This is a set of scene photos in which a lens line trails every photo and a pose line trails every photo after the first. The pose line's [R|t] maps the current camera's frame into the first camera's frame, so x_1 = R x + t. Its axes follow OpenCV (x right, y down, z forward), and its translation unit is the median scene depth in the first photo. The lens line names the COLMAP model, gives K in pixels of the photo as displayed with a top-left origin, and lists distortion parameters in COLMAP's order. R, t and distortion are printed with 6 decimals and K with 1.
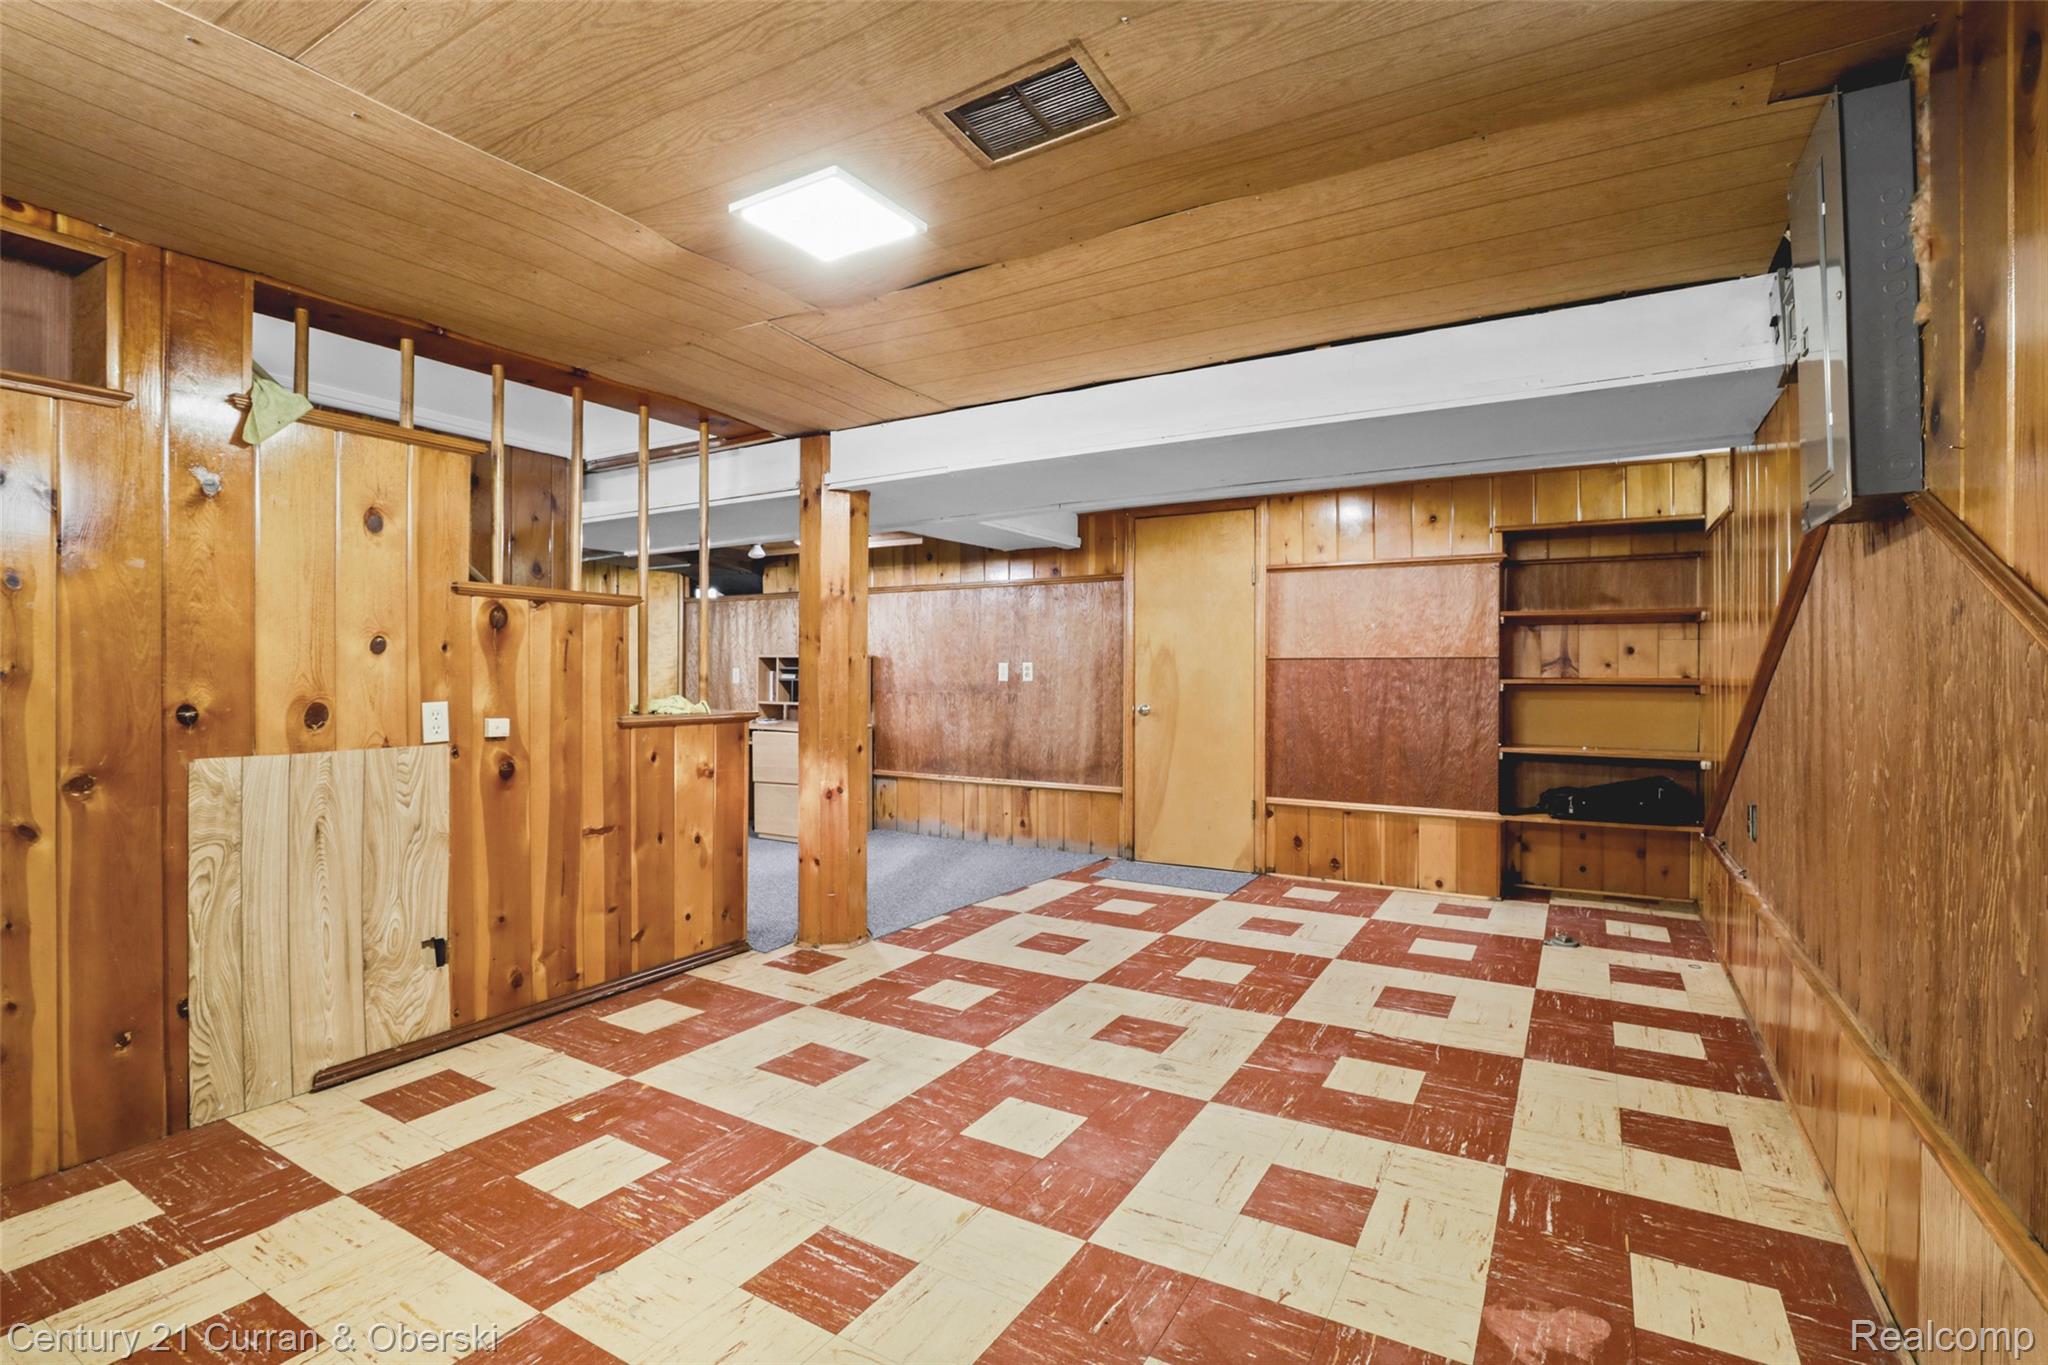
lens RADIAL K [[967.3, 0, 1013.4], [0, 967.3, 677.0], [0, 0, 1]] dist [-0.031193, 0.002534]
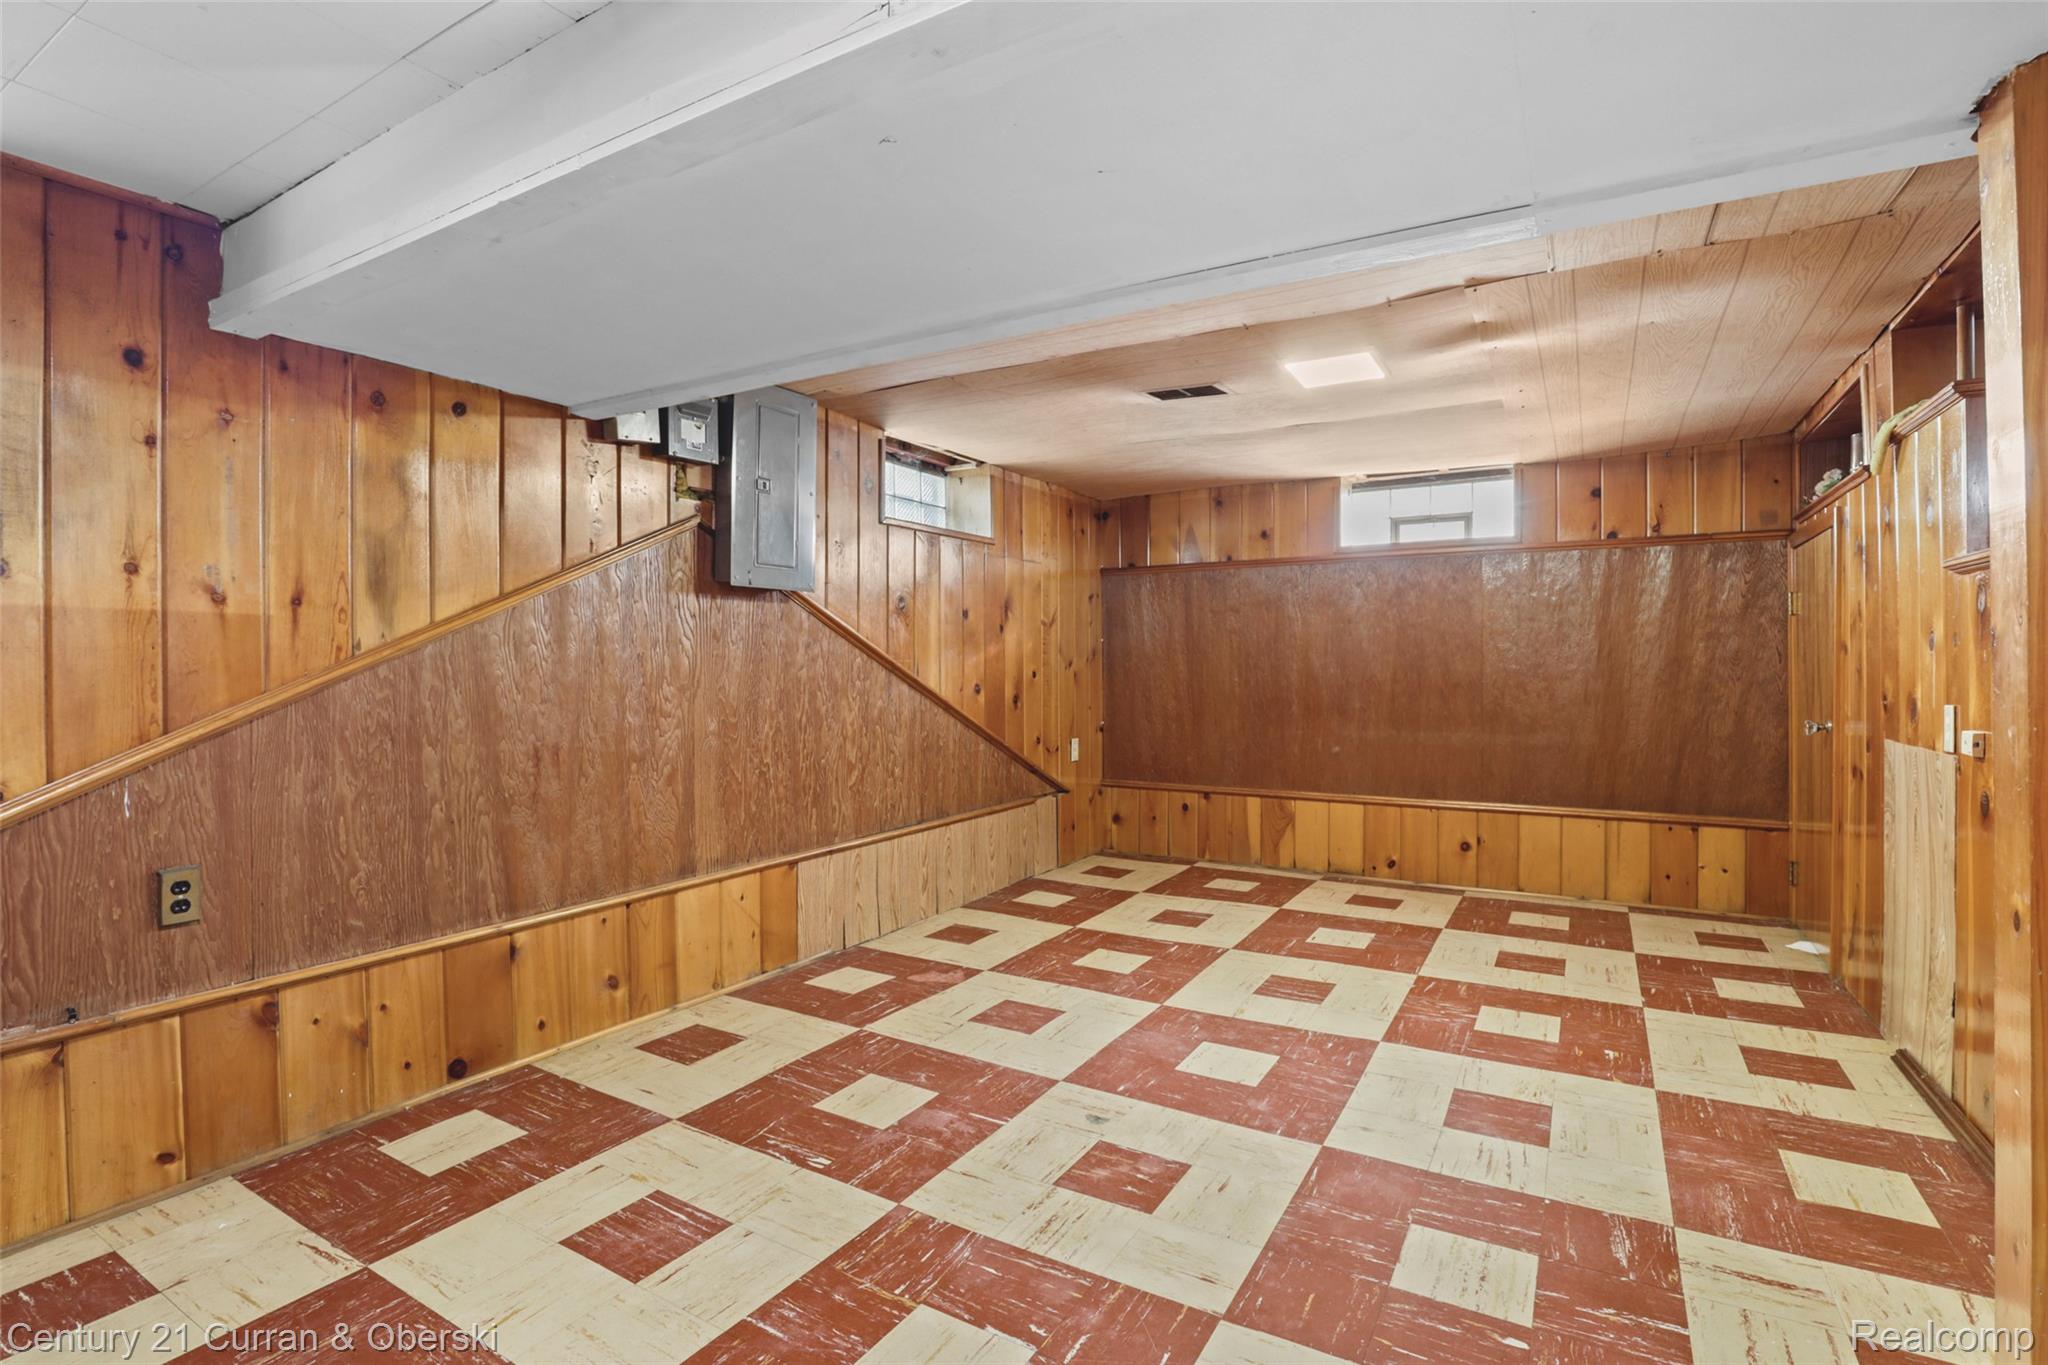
lens RADIAL K [[967.3, 0, 1038.5], [0, 967.3, 666.2], [0, 0, 1]] dist [-0.031193, 0.002534]
pose [[-0.999735, -0.001571, -0.022987, 0.240029], [-0.001637, 0.999995, 0.002830, -0.008791], [0.022982, 0.002867, -0.999732, 1.935612]]
